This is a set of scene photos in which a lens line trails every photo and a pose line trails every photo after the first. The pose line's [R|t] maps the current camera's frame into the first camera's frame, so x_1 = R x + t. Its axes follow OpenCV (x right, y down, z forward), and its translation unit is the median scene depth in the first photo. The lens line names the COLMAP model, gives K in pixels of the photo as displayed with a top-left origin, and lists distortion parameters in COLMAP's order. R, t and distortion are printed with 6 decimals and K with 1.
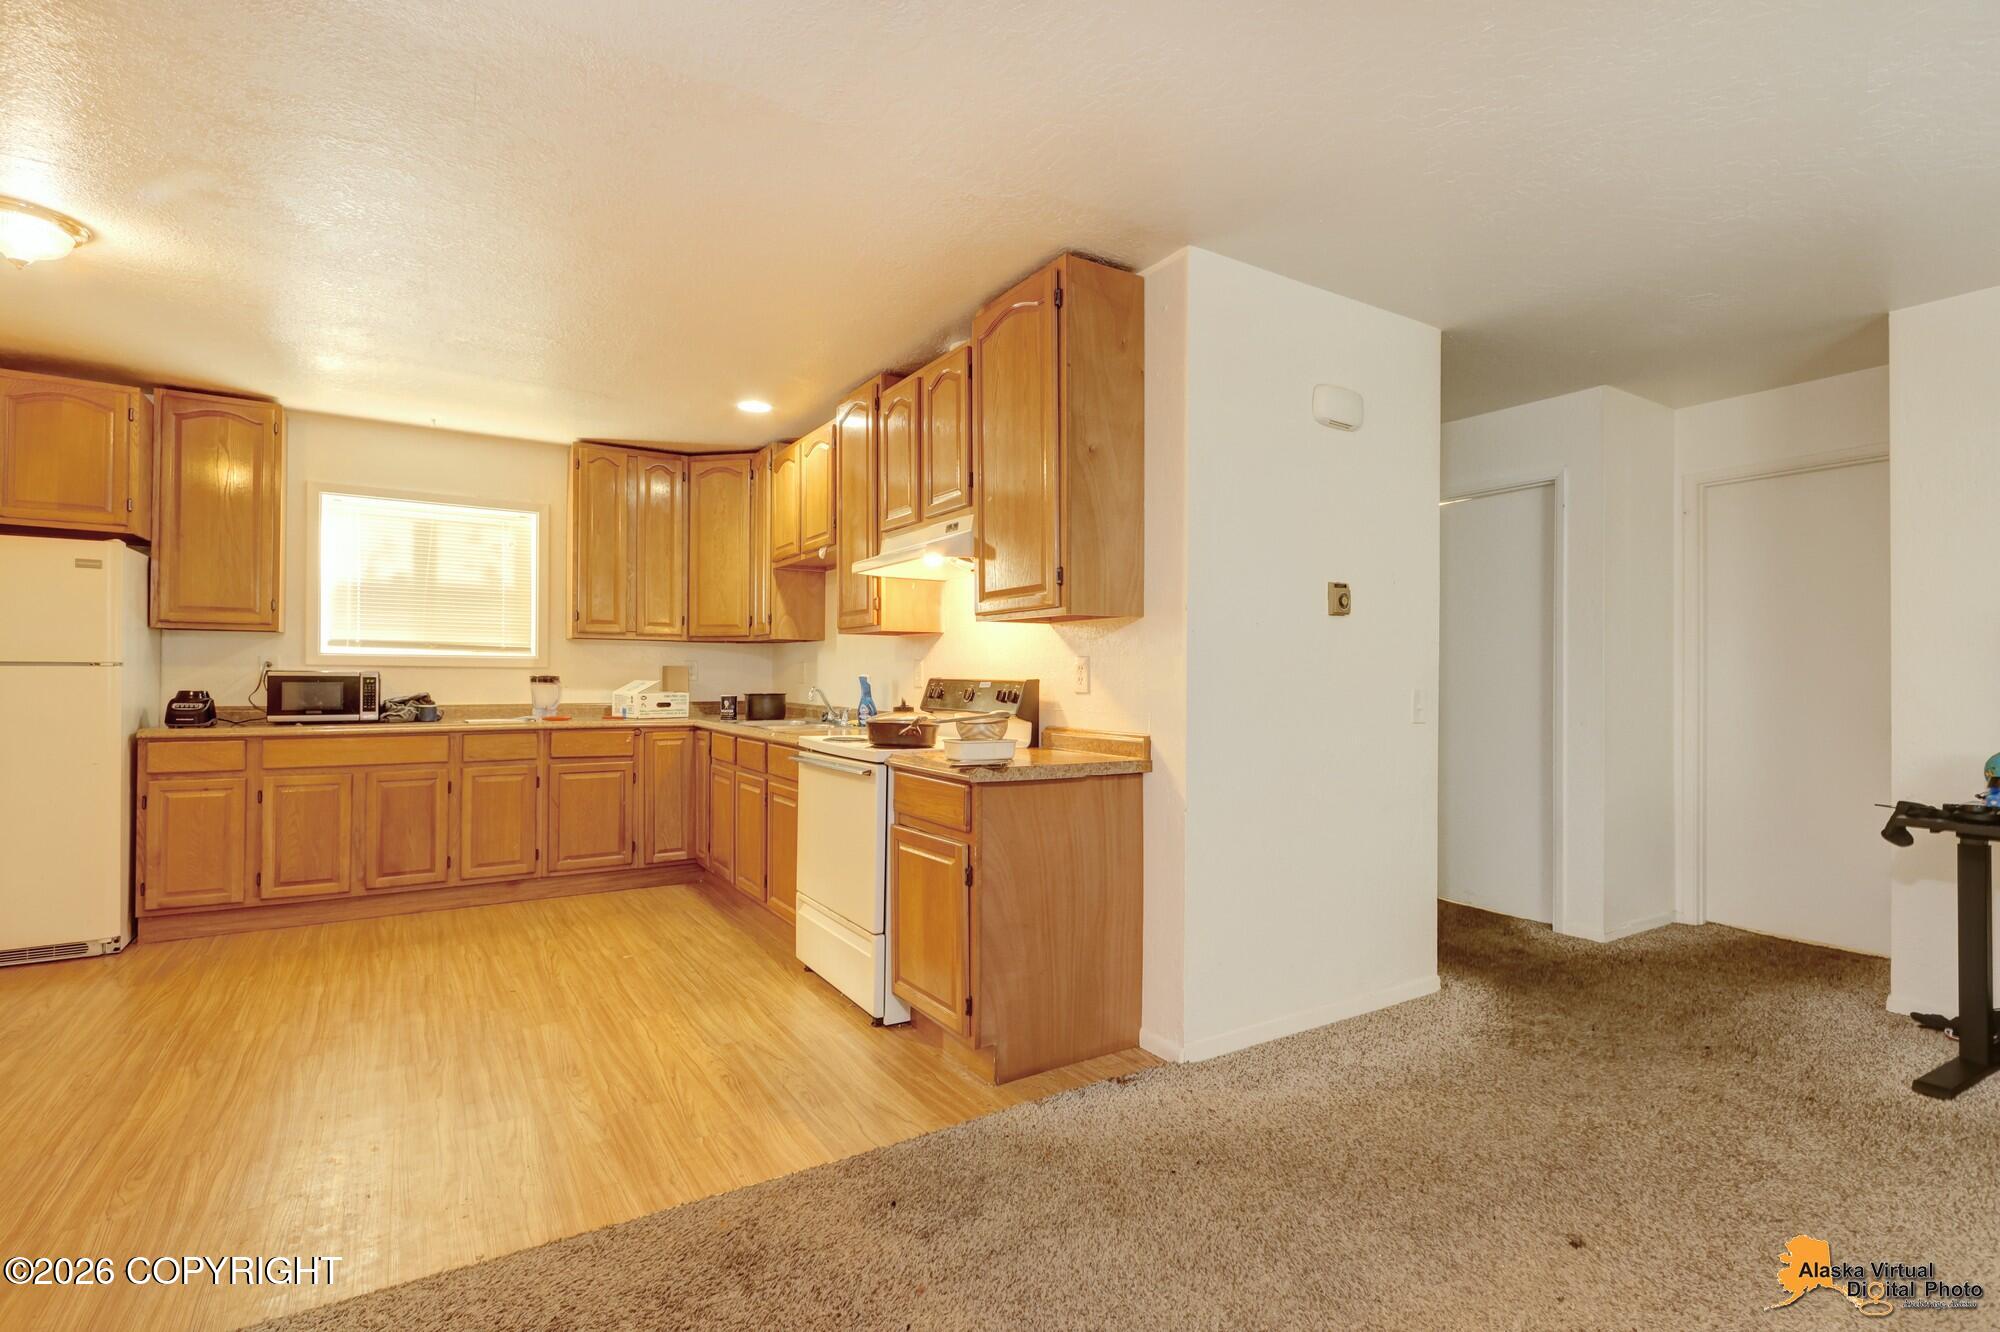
lens RADIAL K [[900.4, 0, 993.8], [0, 900.4, 669.2], [0, 0, 1]] dist [-0.002847, -0.001340]
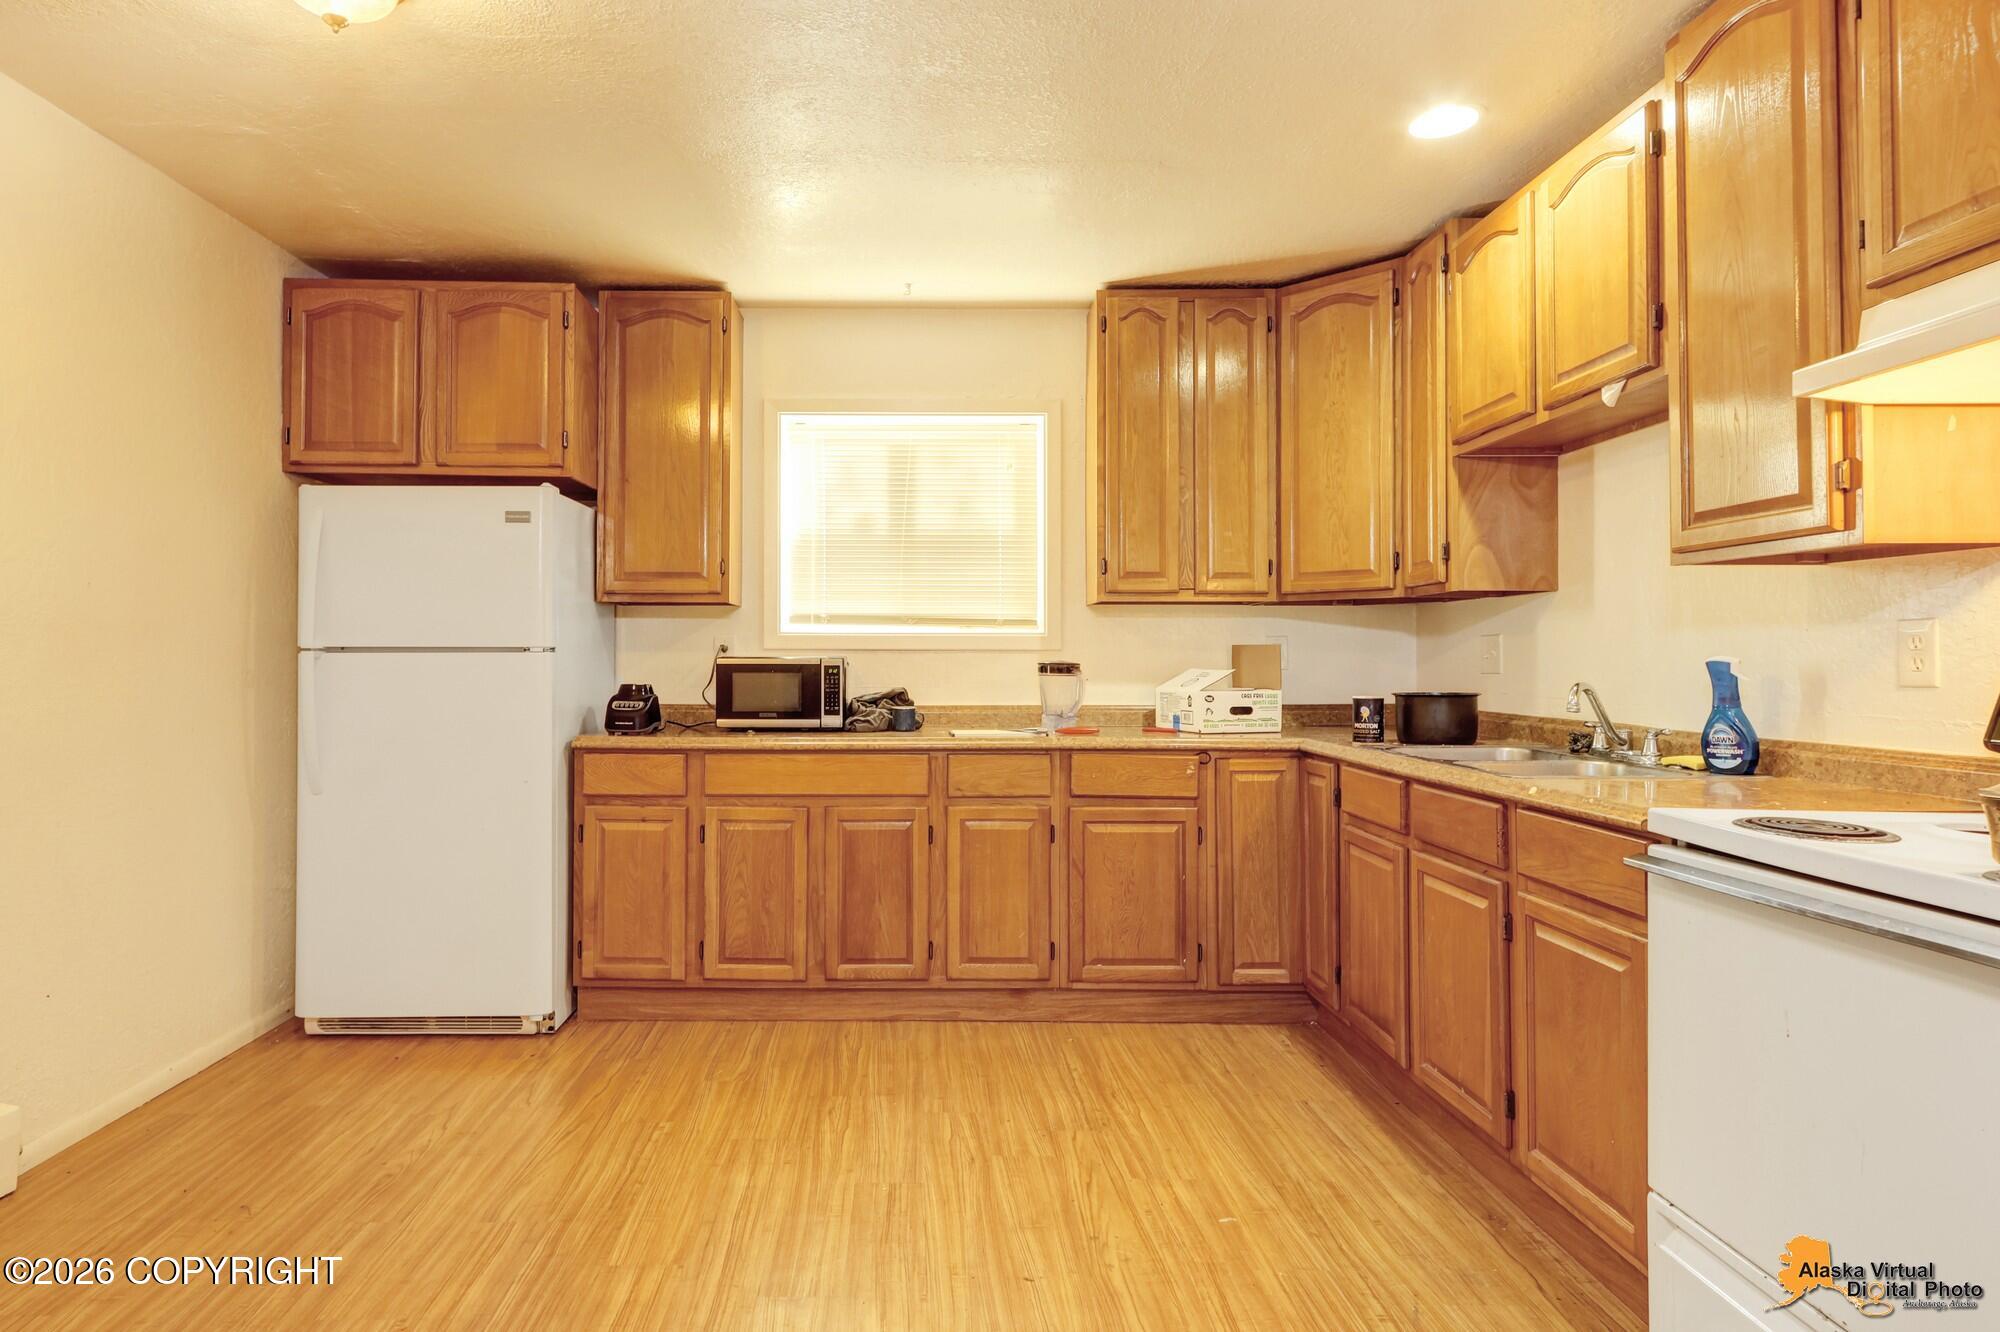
lens RADIAL K [[1078.7, 0, 1018.6], [0, 1078.7, 648.8], [0, 0, 1]] dist [-0.001359, -0.000076]
pose [[0.888162, -0.009792, -0.459425, -0.196303], [0.007817, 0.999950, -0.006200, 0.002437], [0.459463, 0.001915, 0.888195, 0.348781]]
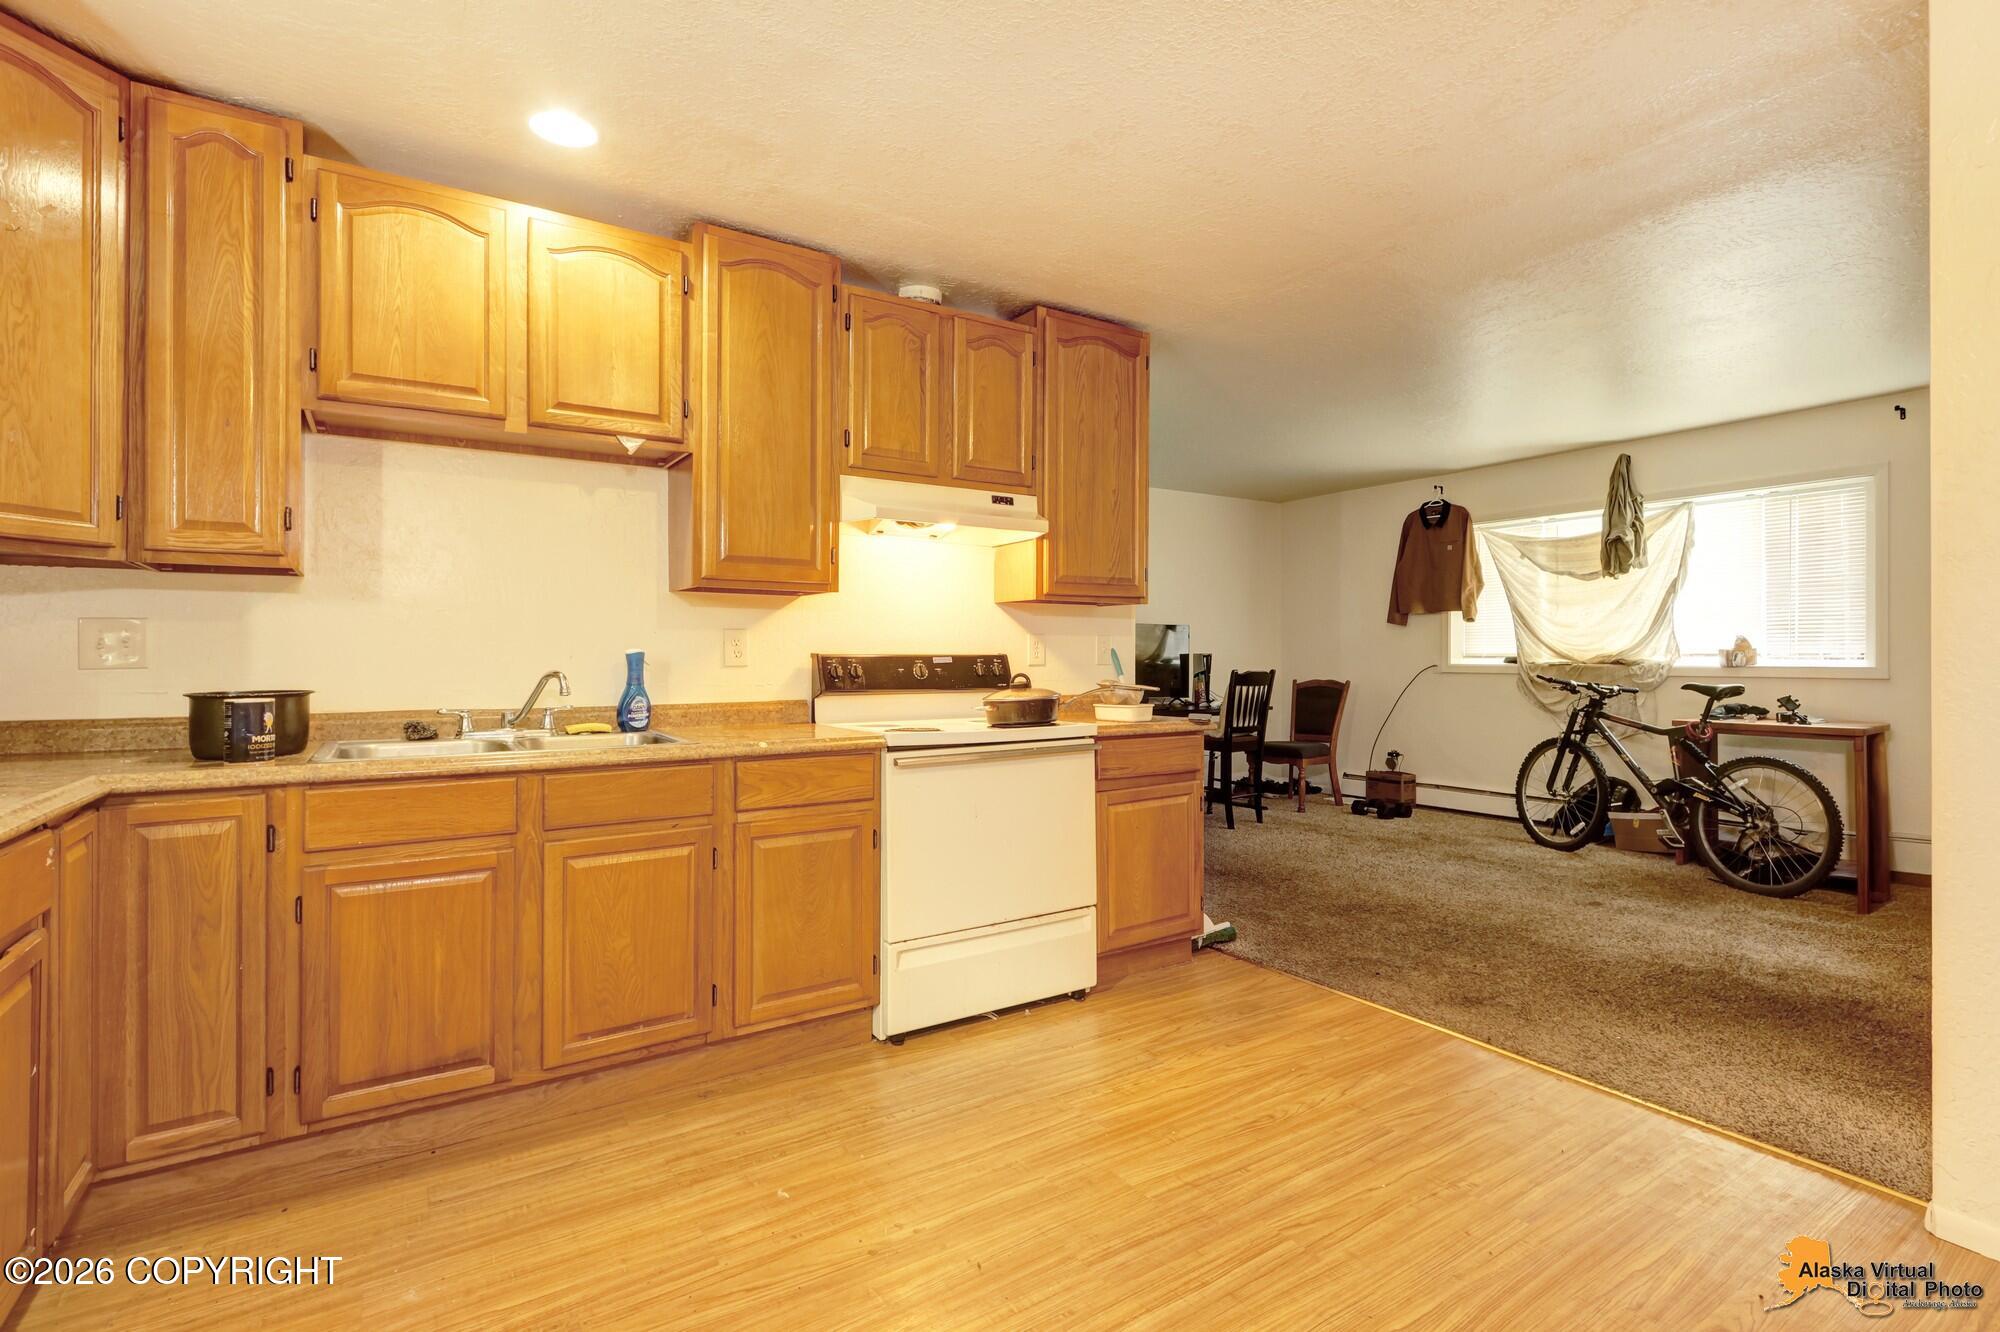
lens RADIAL K [[900.4, 0, 1019.9], [0, 900.4, 664.5], [0, 0, 1]] dist [-0.002847, -0.001340]
pose [[0.006214, -0.012352, 0.999904, -0.752519], [-0.003234, 0.999918, 0.012372, 0.007466], [-0.999975, -0.003311, 0.006174, 0.707692]]
